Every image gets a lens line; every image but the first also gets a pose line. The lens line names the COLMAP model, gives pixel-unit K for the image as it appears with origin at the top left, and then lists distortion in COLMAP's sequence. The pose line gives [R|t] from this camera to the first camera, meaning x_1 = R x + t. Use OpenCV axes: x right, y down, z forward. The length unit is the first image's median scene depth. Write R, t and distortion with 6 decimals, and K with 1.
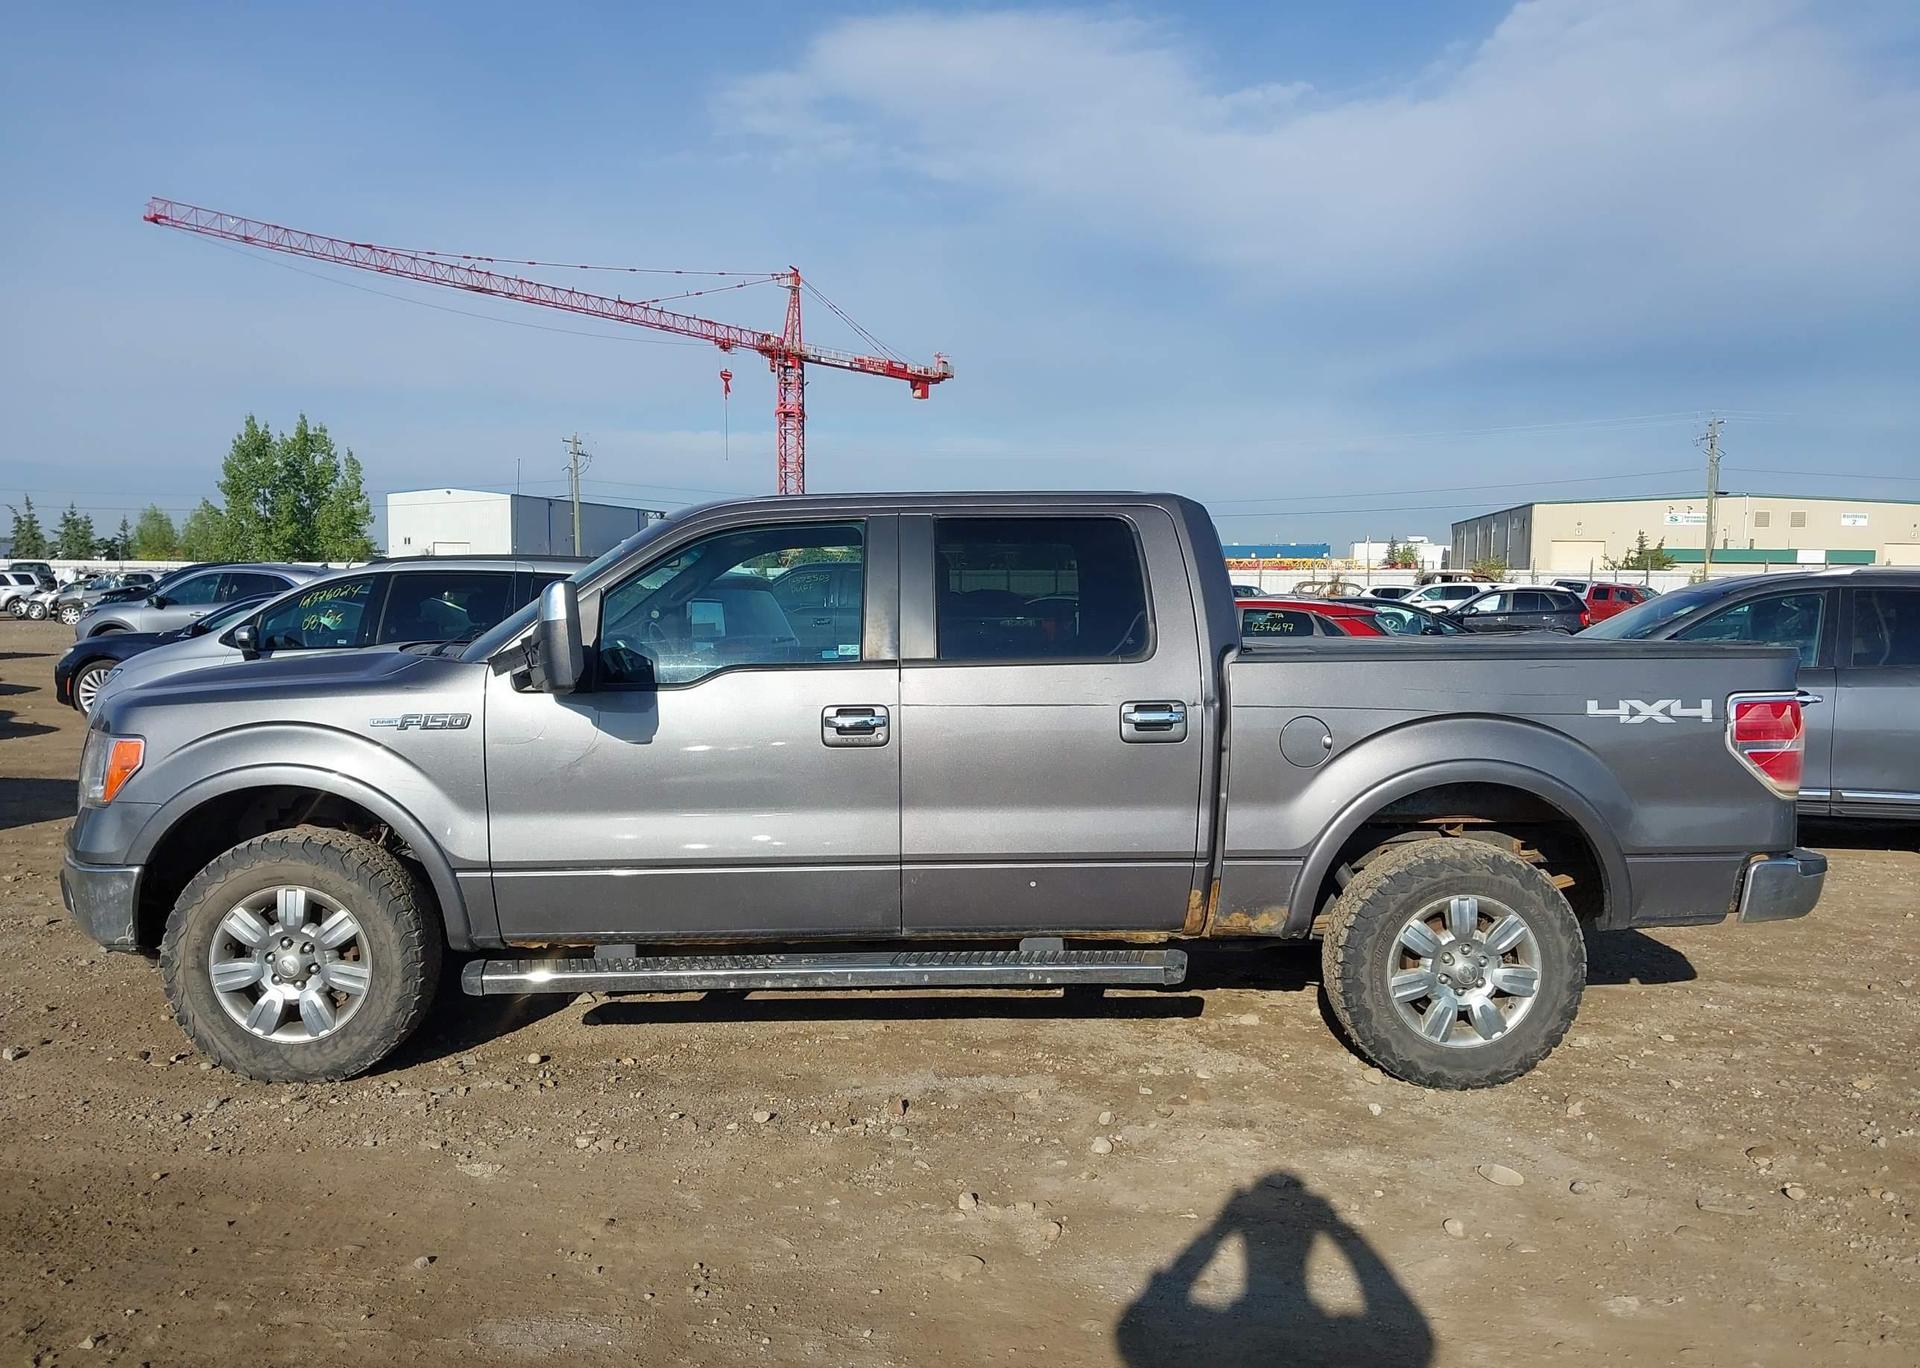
lens RADIAL K [[1548.6, 0, 957.2], [0, 1548.6, 663.1], [0, 0, 1]] dist [0.054948, -0.095121]
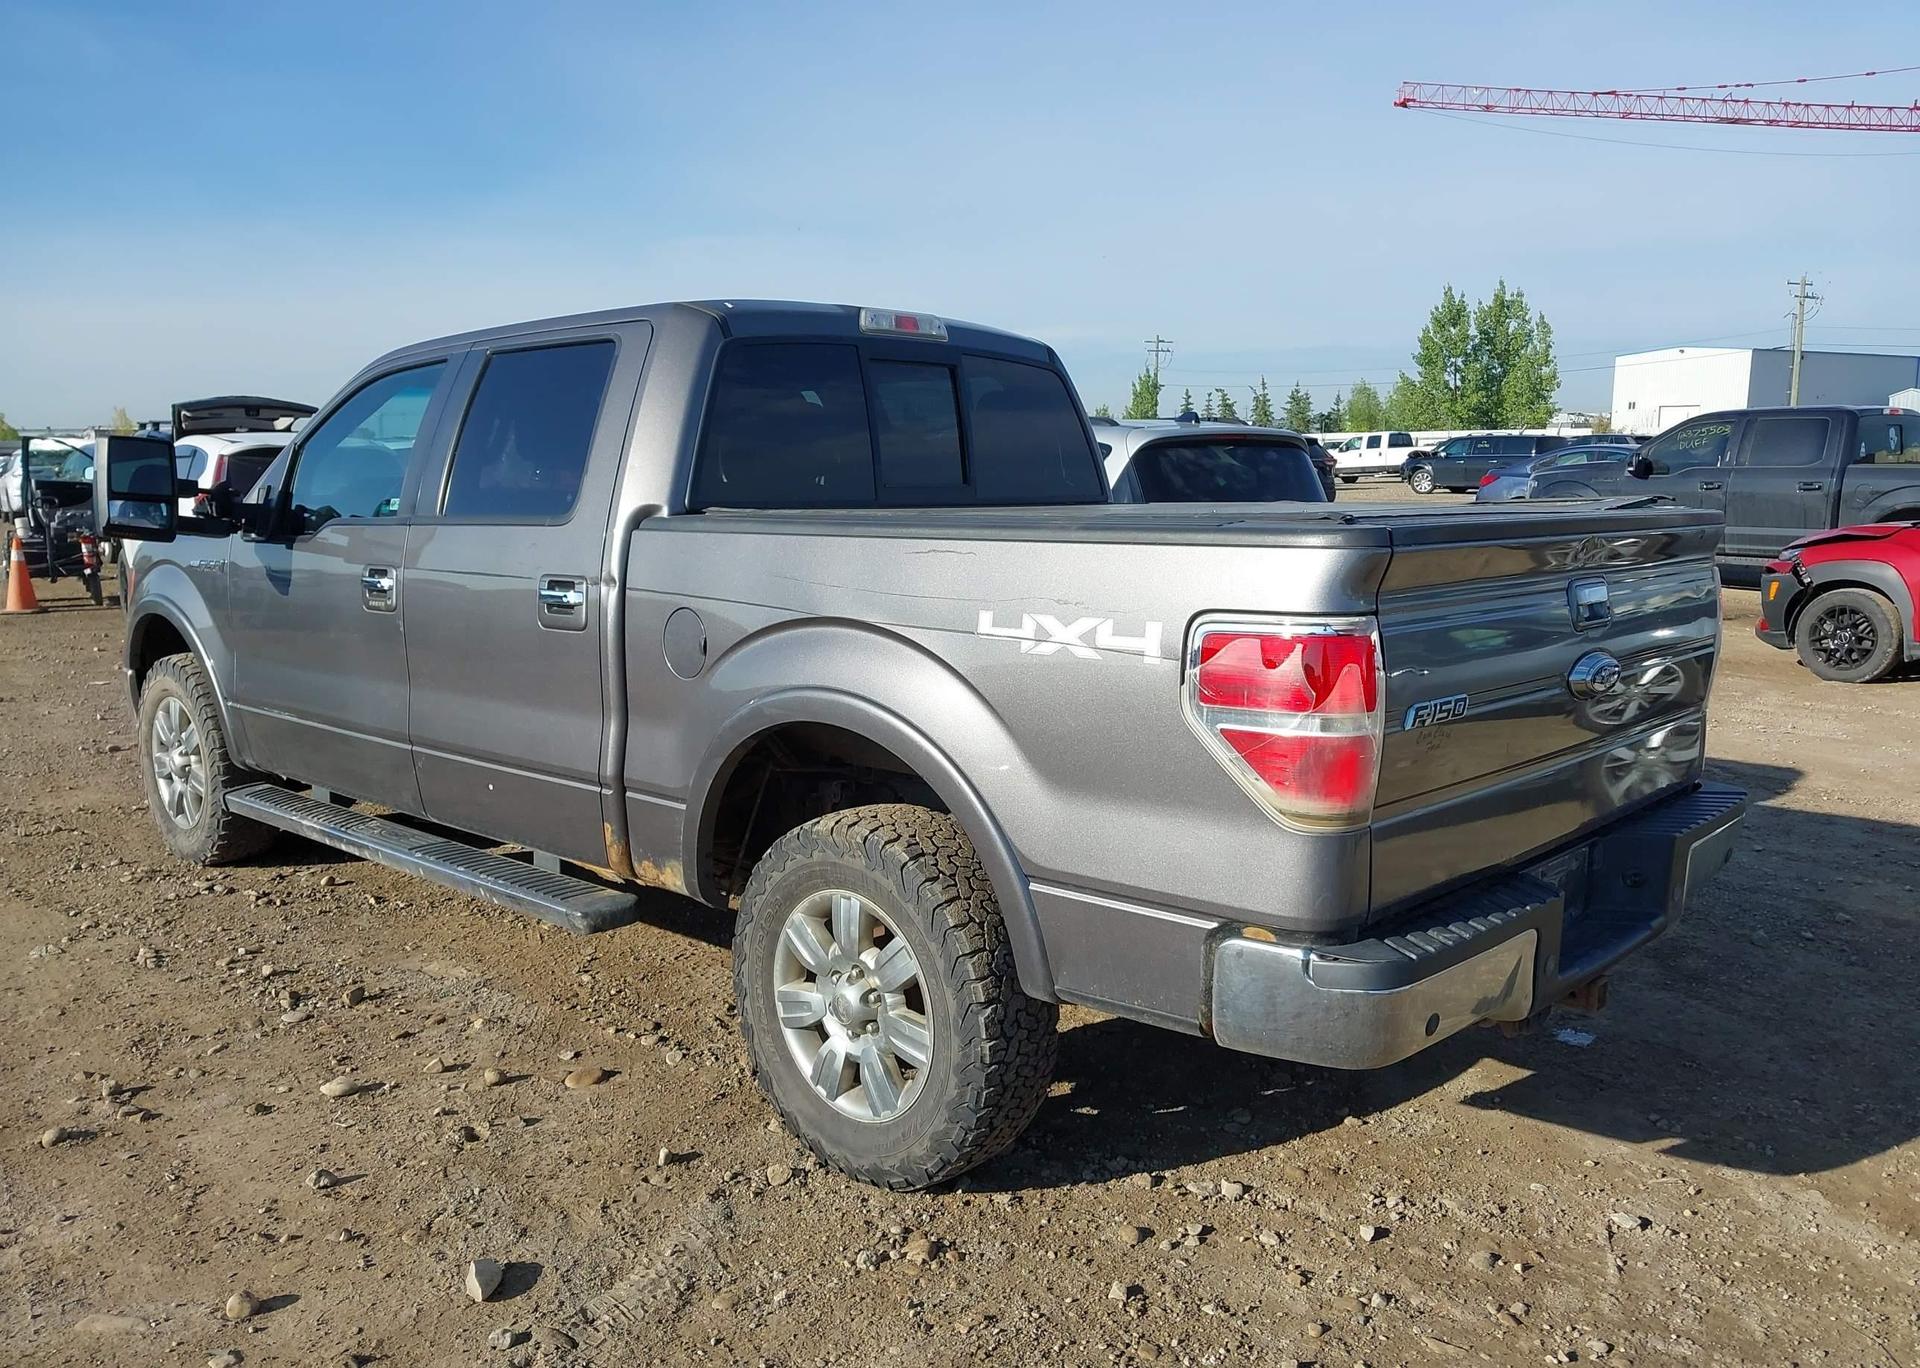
lens RADIAL K [[1531.4, 0, 960.0], [0, 1531.4, 684.0], [0, 0, 1]] dist [0.056723, -0.089105]
pose [[0.700795, 0.094080, -0.707132, 0.808115], [-0.024159, 0.993827, 0.108281, -0.010920], [0.712954, -0.058799, 0.698741, 0.582181]]
